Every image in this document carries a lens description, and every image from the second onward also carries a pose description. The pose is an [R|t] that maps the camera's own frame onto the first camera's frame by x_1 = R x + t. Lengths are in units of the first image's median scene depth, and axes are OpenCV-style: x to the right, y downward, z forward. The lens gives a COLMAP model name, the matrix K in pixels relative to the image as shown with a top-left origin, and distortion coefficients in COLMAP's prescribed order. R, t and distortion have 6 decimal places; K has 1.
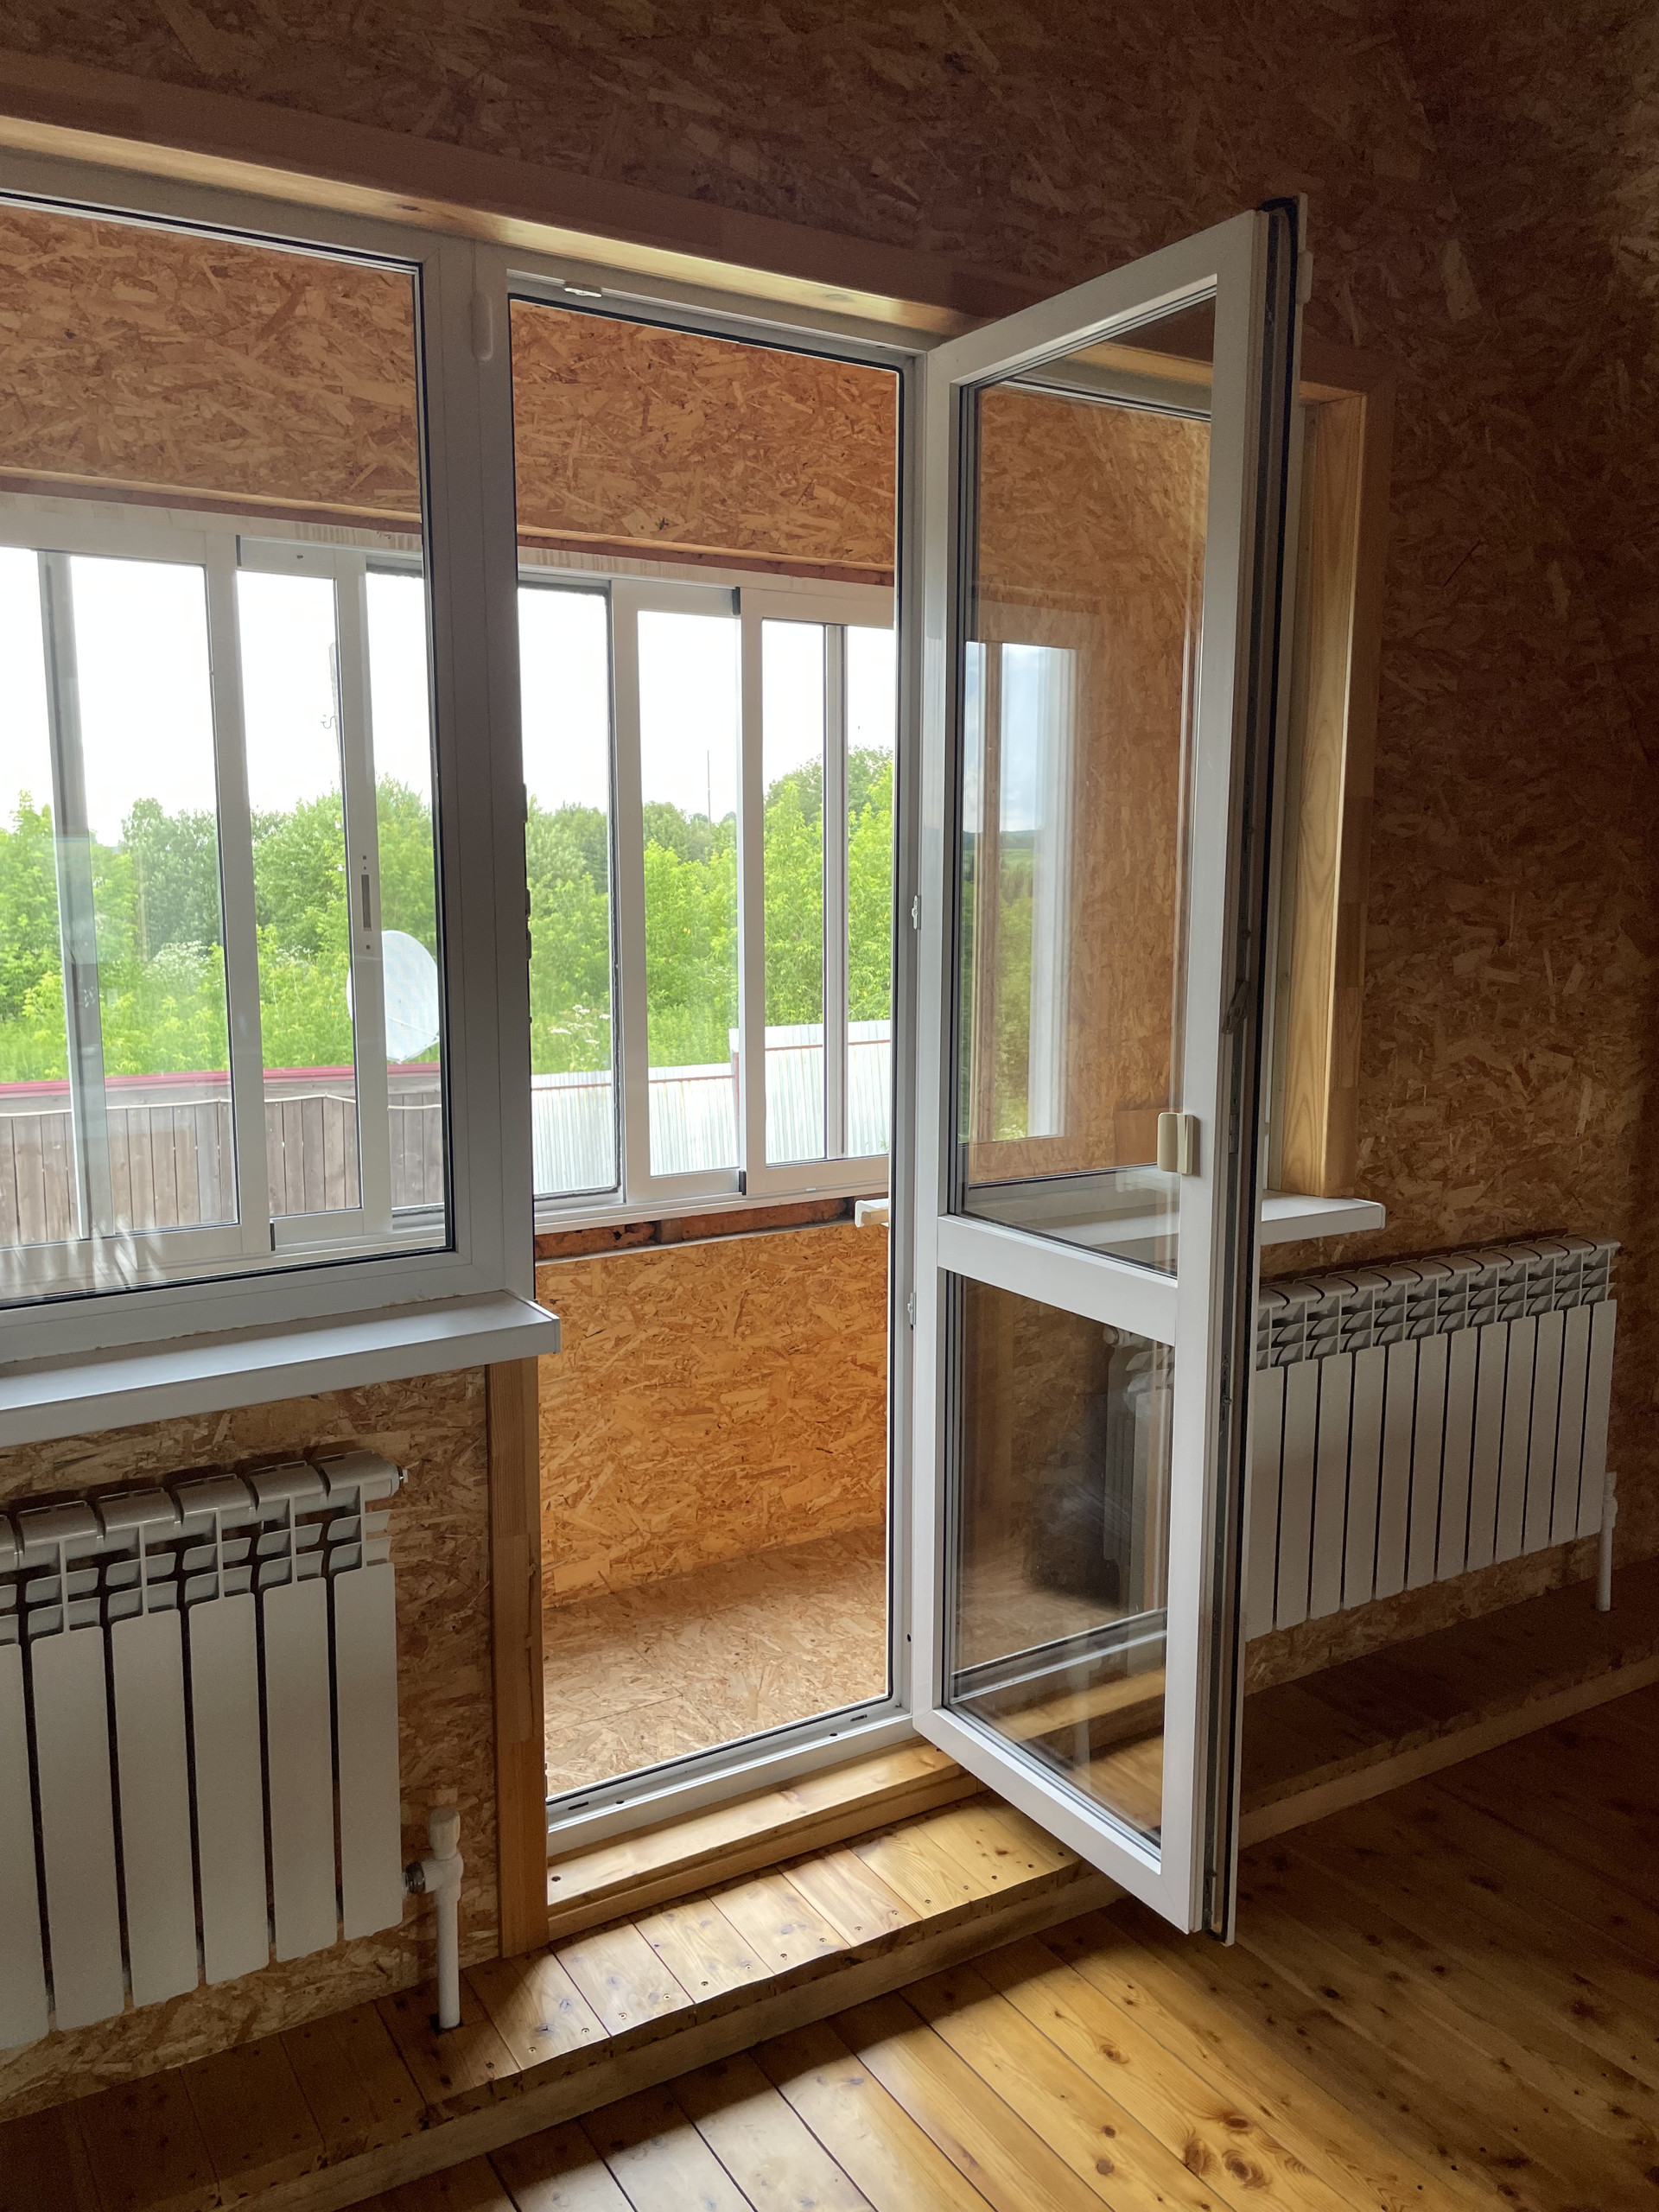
lens RADIAL K [[1698.4, 0, 829.1], [0, 1698.4, 1108.9], [0, 0, 1]] dist [0.075923, -0.102469]
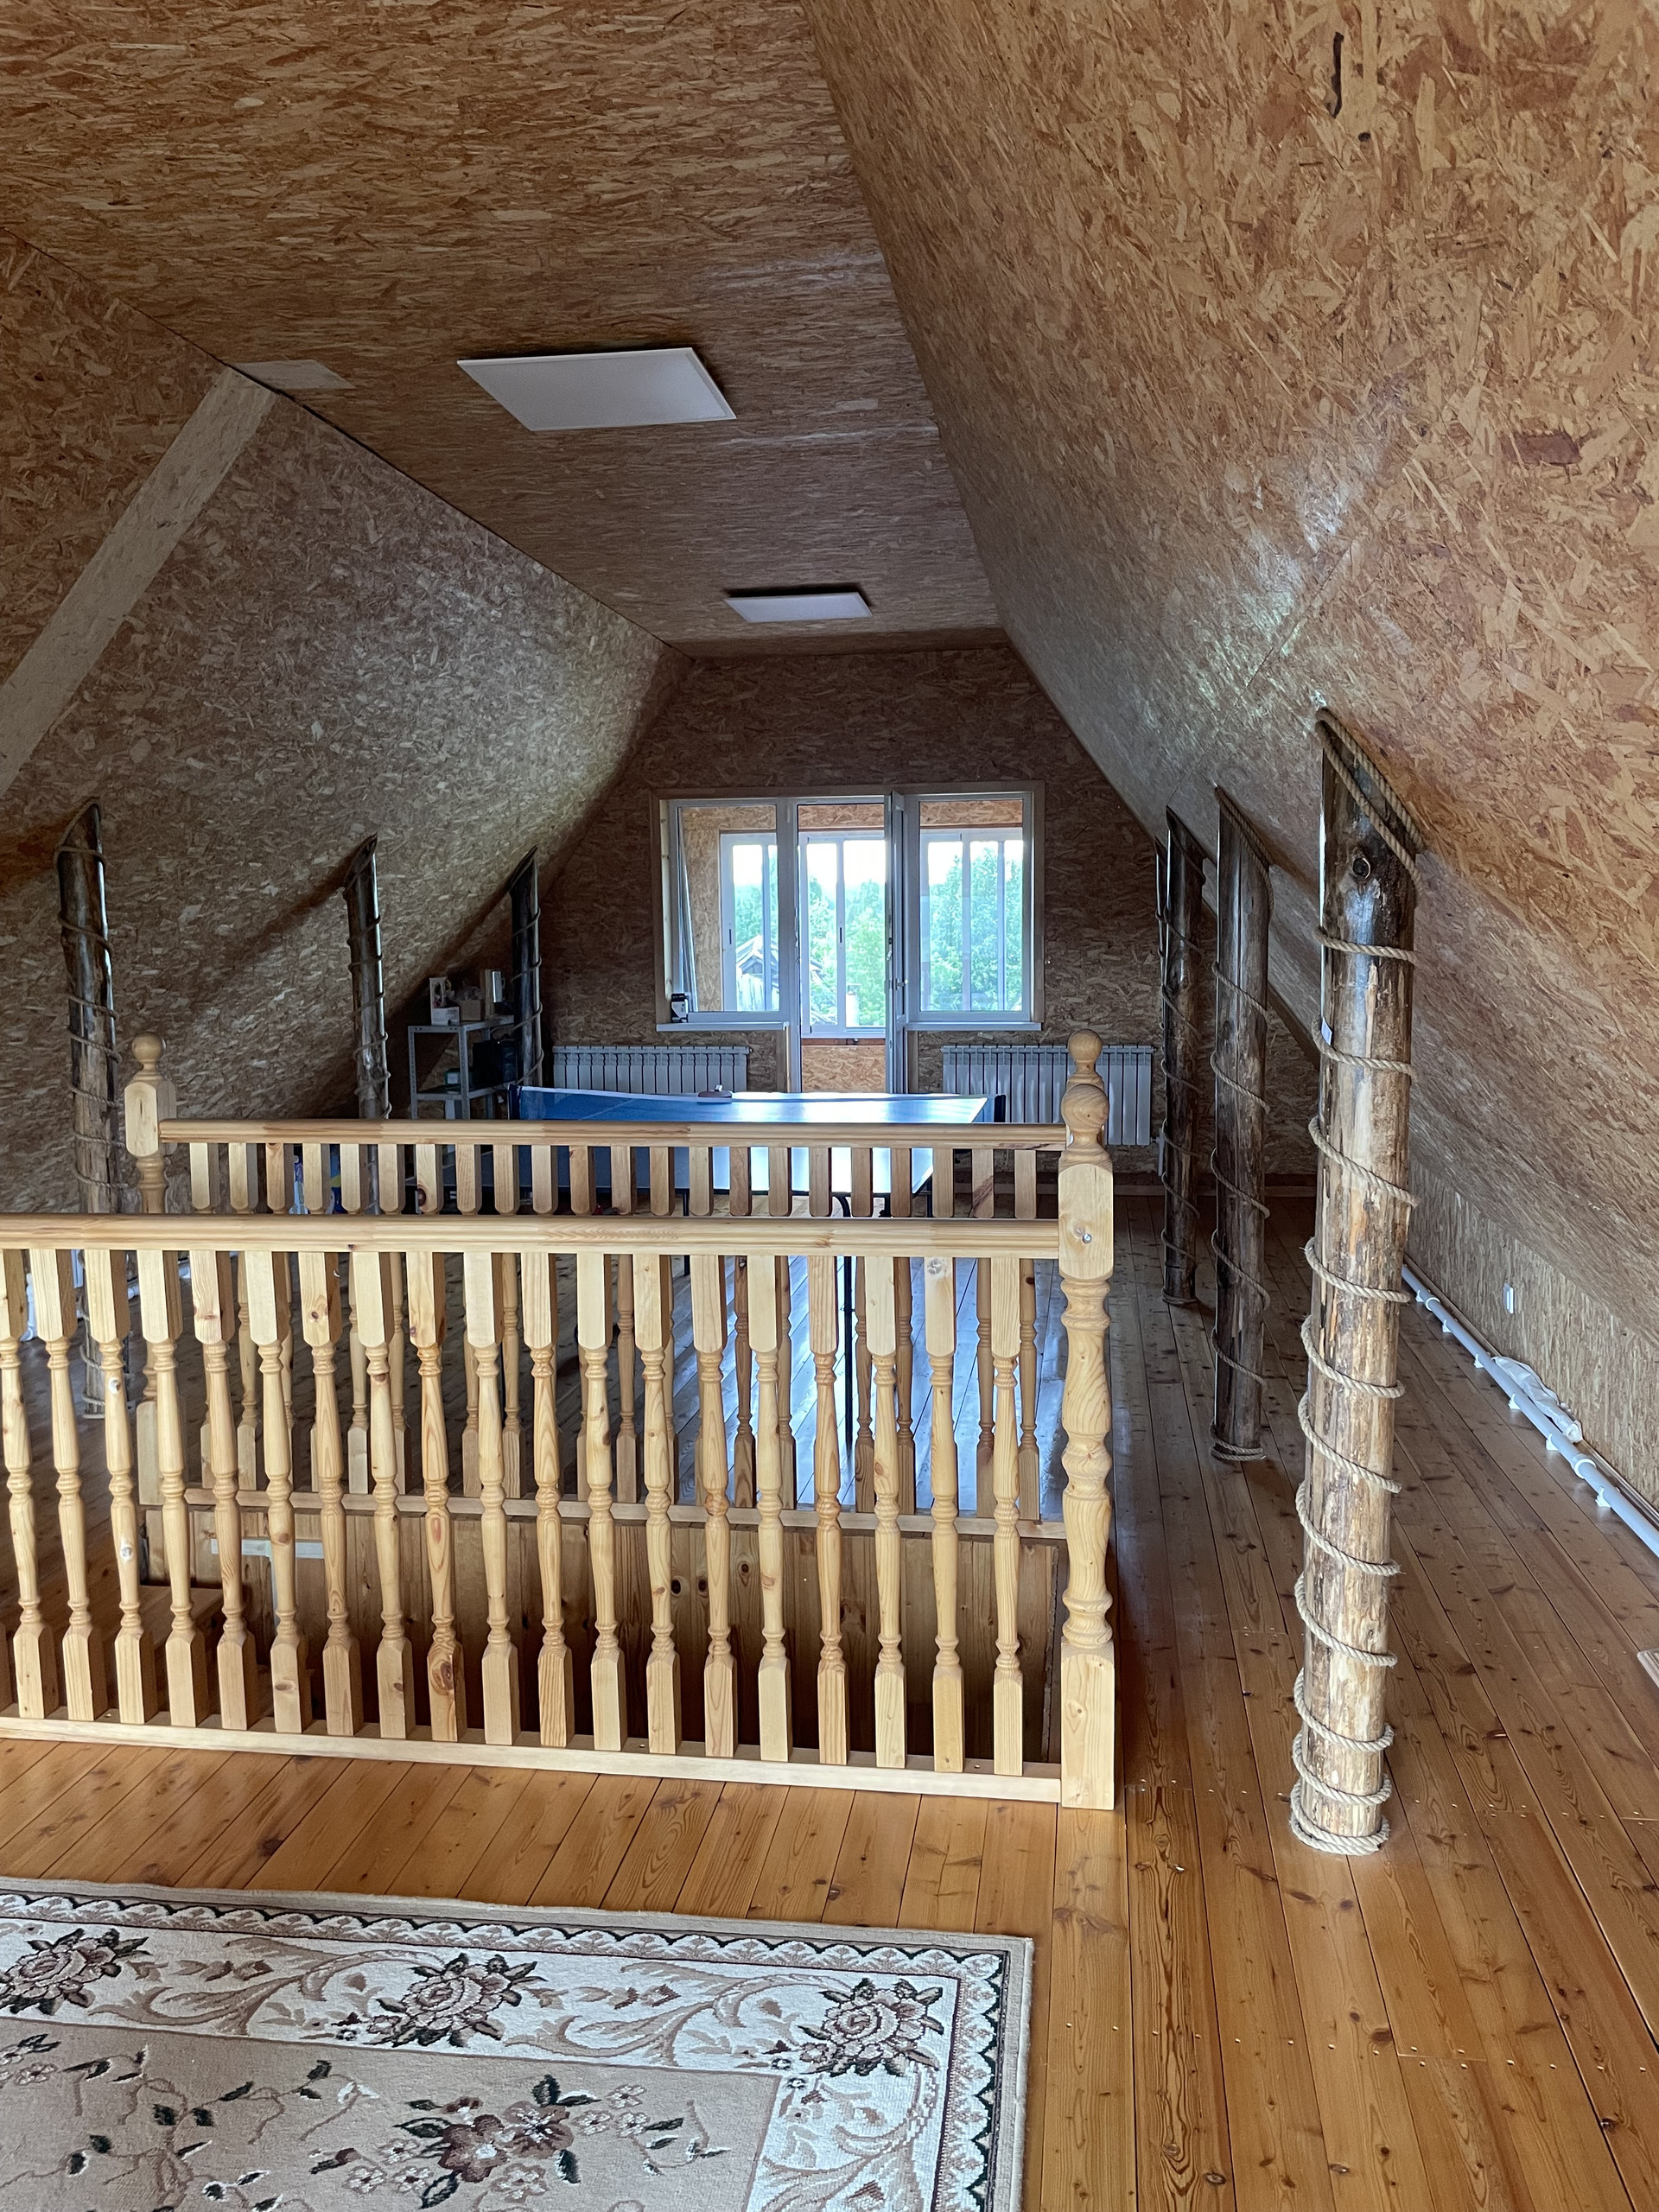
lens RADIAL K [[1698.4, 0, 830.9], [0, 1698.4, 1106.0], [0, 0, 1]] dist [0.075923, -0.102469]
pose [[0.770324, 0.063737, -0.634460, 2.005128], [-0.074817, 0.997154, 0.009334, 0.203578], [0.633249, 0.040278, 0.772900, -1.733045]]
